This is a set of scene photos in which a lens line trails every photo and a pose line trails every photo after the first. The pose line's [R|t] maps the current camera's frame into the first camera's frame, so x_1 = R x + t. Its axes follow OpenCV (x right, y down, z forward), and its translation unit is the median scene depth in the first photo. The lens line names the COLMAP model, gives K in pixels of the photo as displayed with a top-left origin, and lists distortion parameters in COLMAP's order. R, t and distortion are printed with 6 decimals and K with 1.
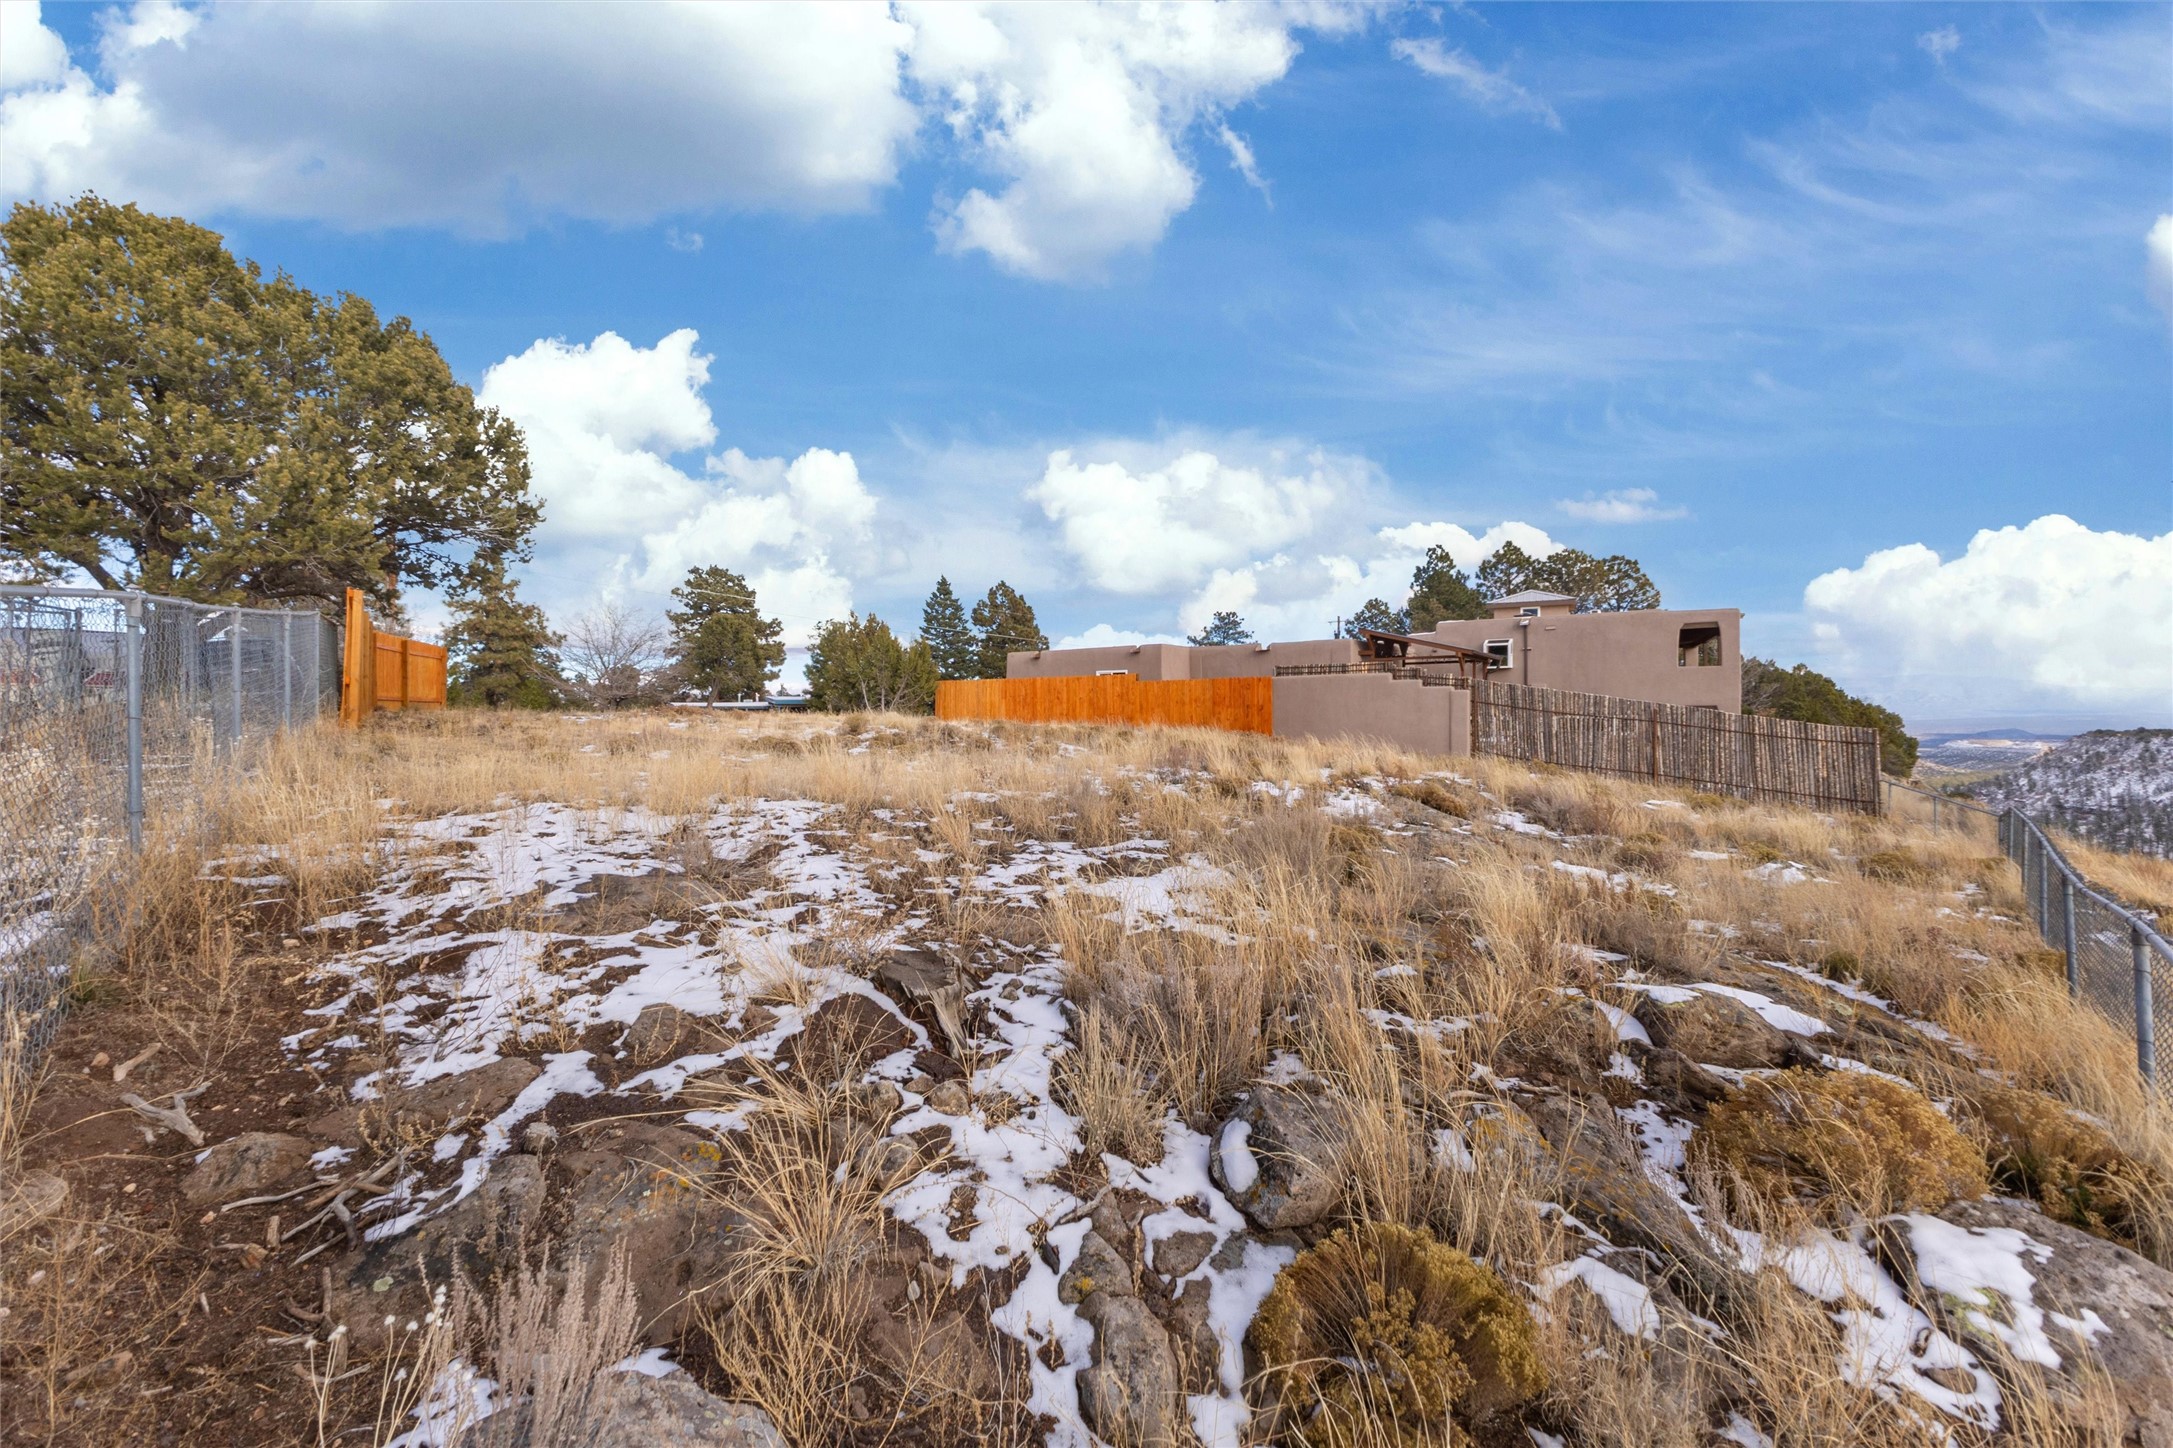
lens RADIAL K [[880.8, 0, 1089.5], [0, 880.8, 727.0], [0, 0, 1]] dist [-0.000341, -0.000415]
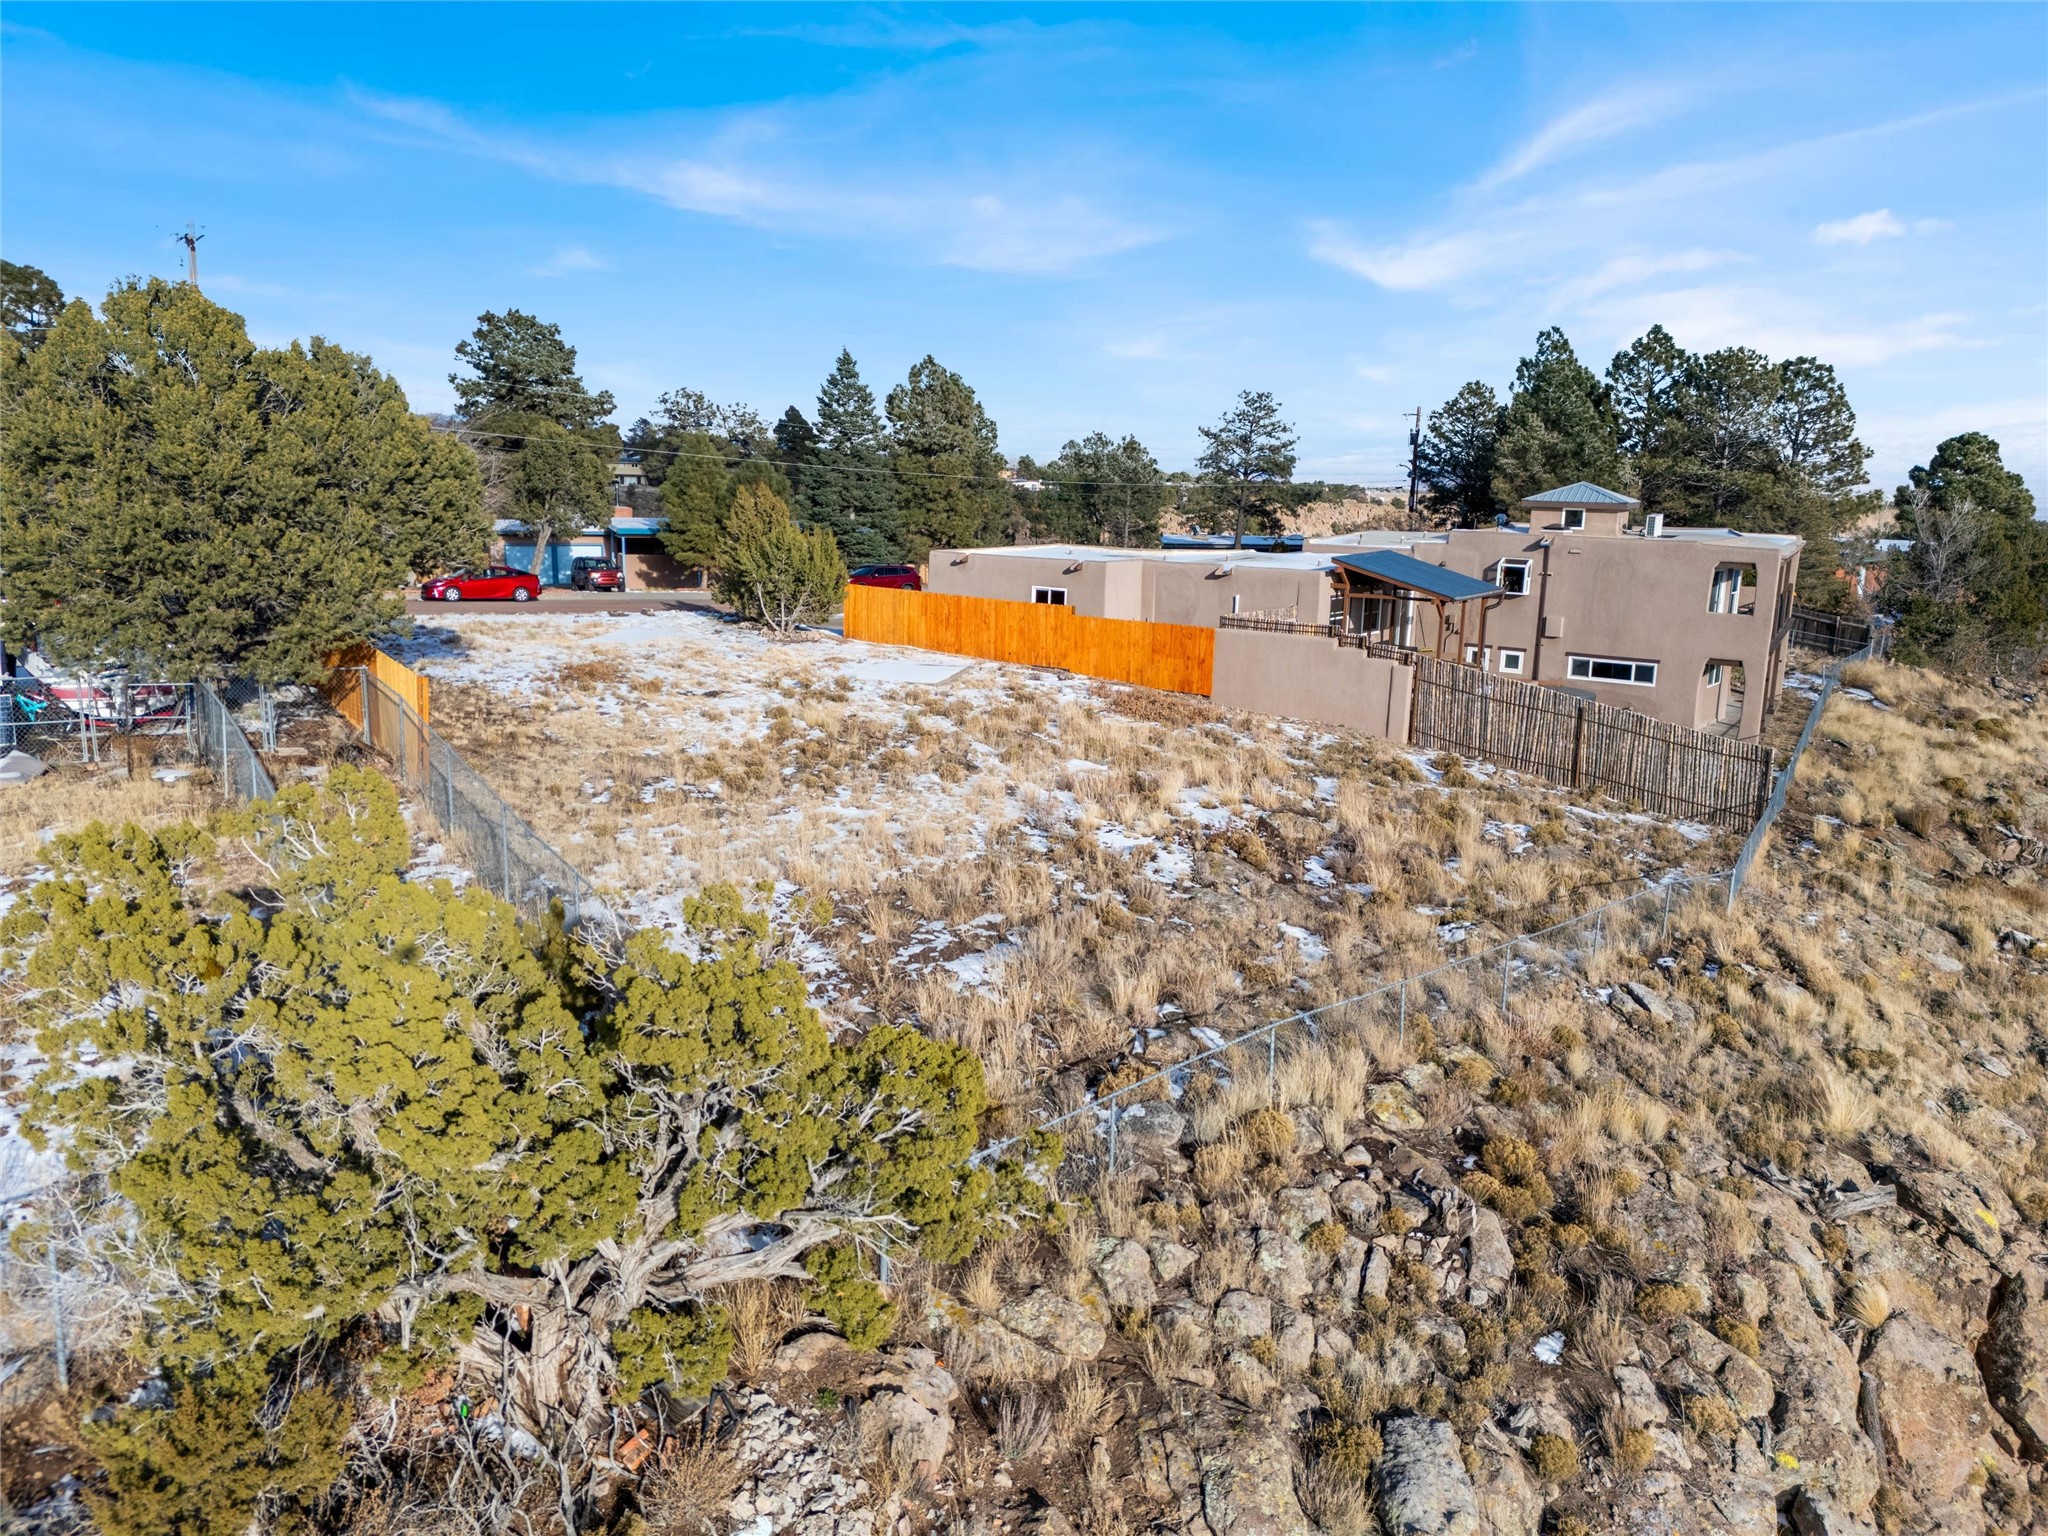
lens RADIAL K [[1431.3, 0, 1024.0], [0, 1431.3, 768.0], [0, 0, 1]] dist [0.044222, -0.056074]
pose [[0.998964, 0.033755, -0.030518, 0.020162], [-0.026815, 0.978493, 0.204529, -0.073480], [0.036765, -0.203499, 0.978385, -0.166597]]
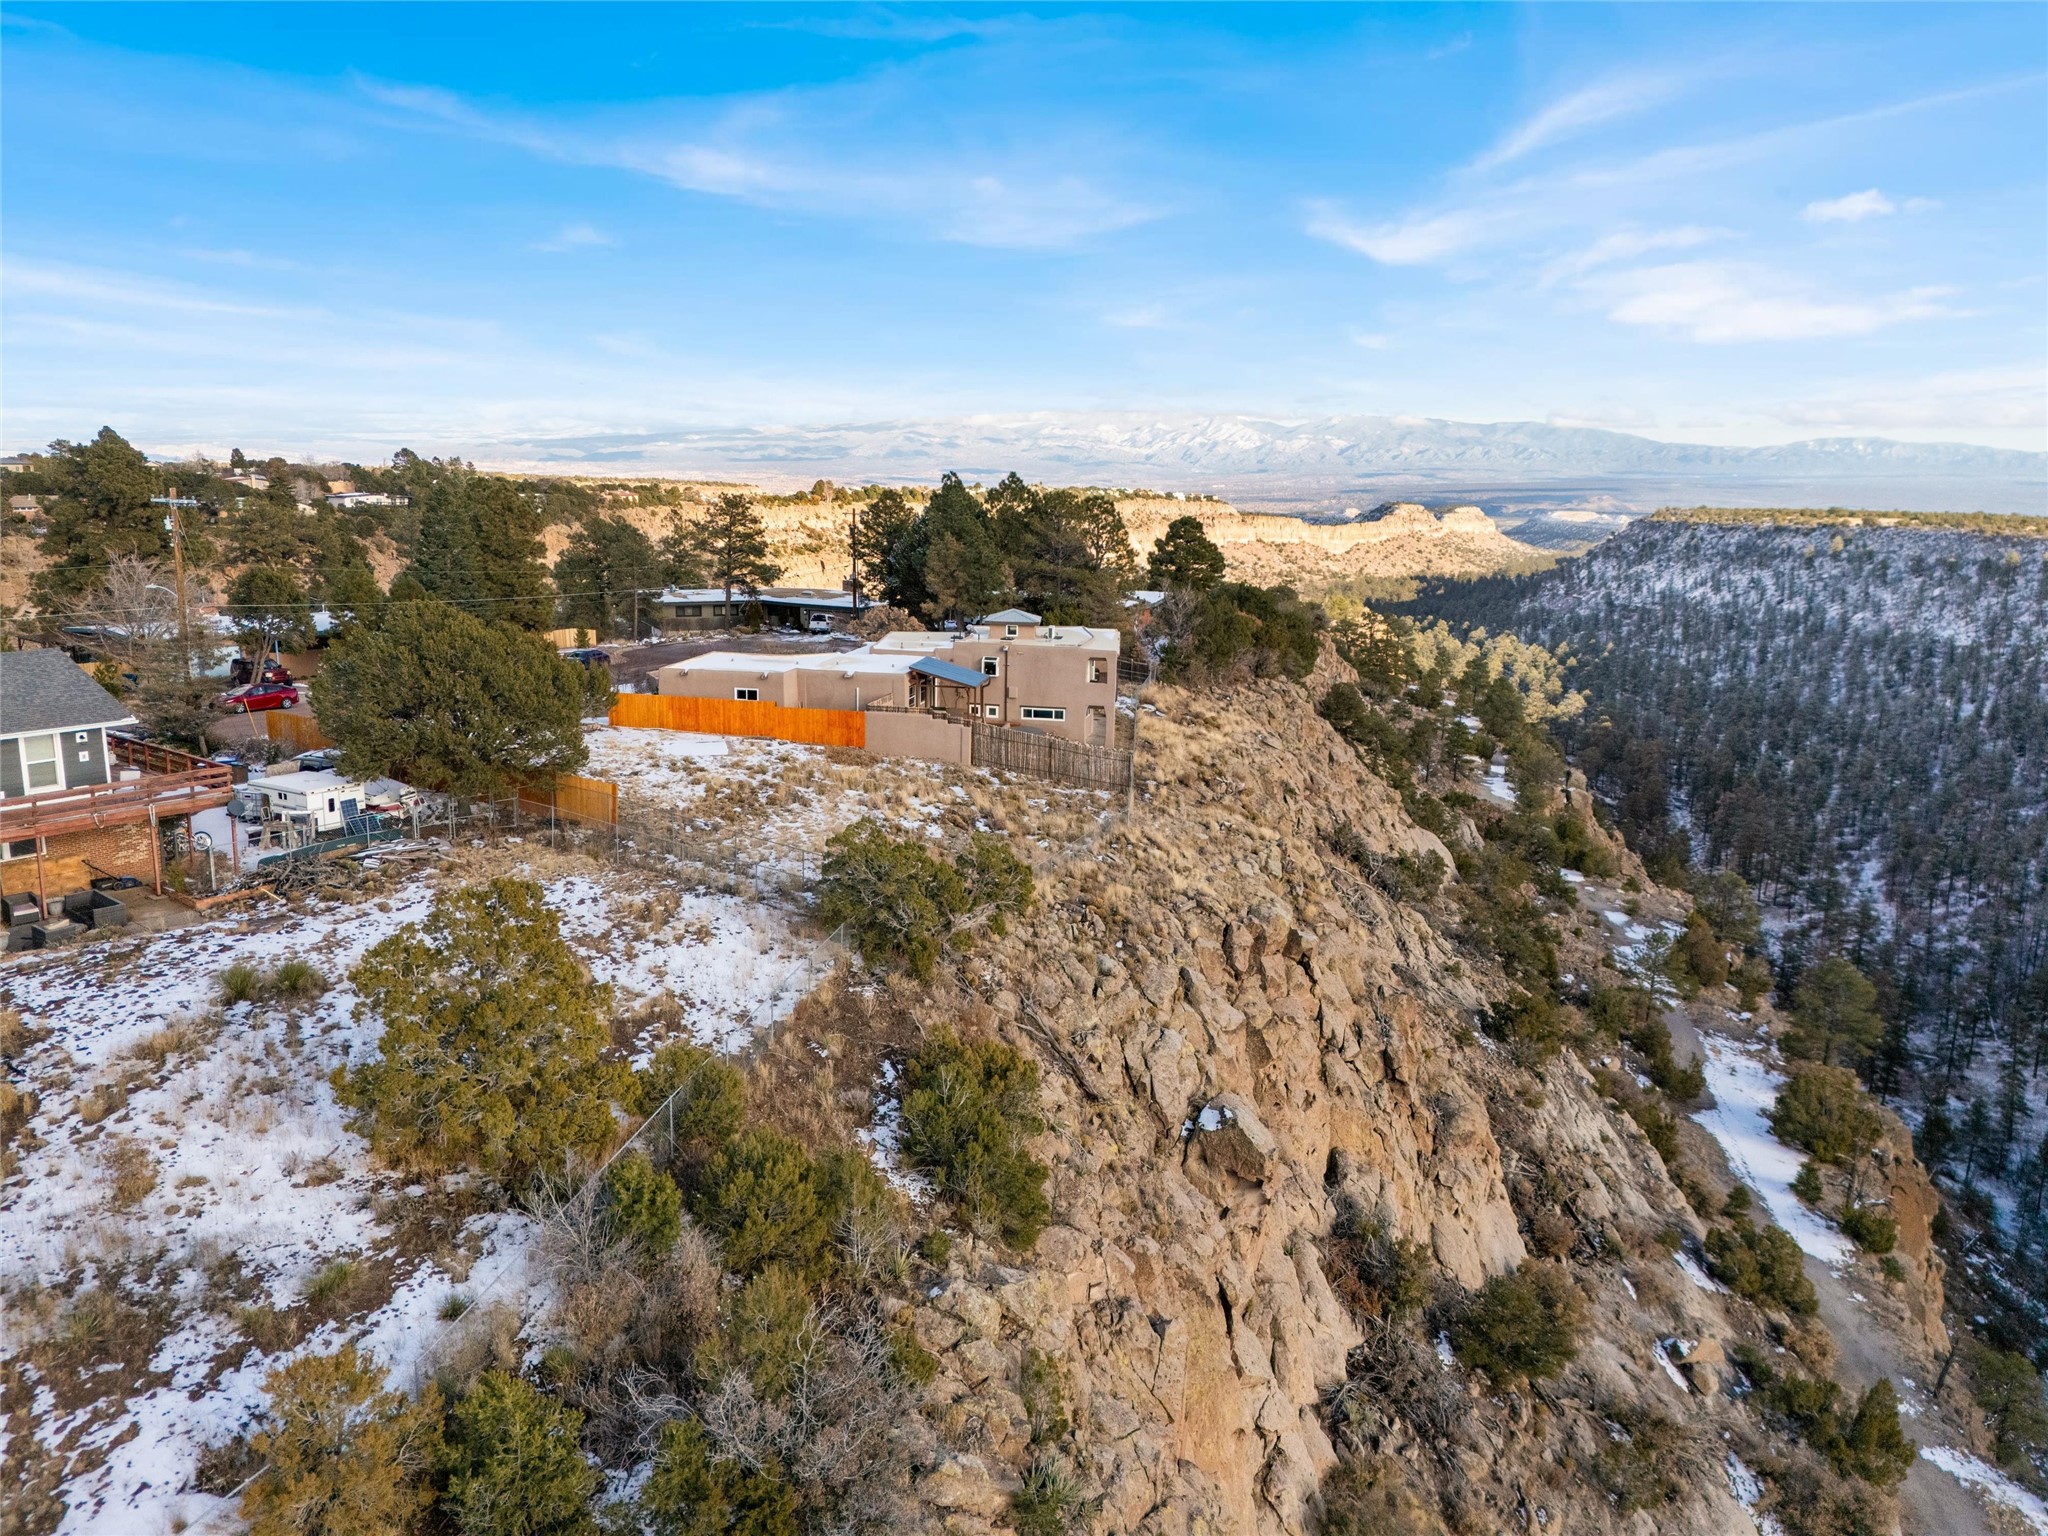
lens RADIAL K [[1493.8, 0, 1021.8], [0, 1493.8, 783.4], [0, 0, 1]] dist [0.093367, -0.132031]
pose [[0.908544, -0.063468, 0.412939, -0.250368], [-0.027487, 0.977171, 0.210667, -0.186954], [-0.416883, -0.202751, 0.886059, -0.597368]]
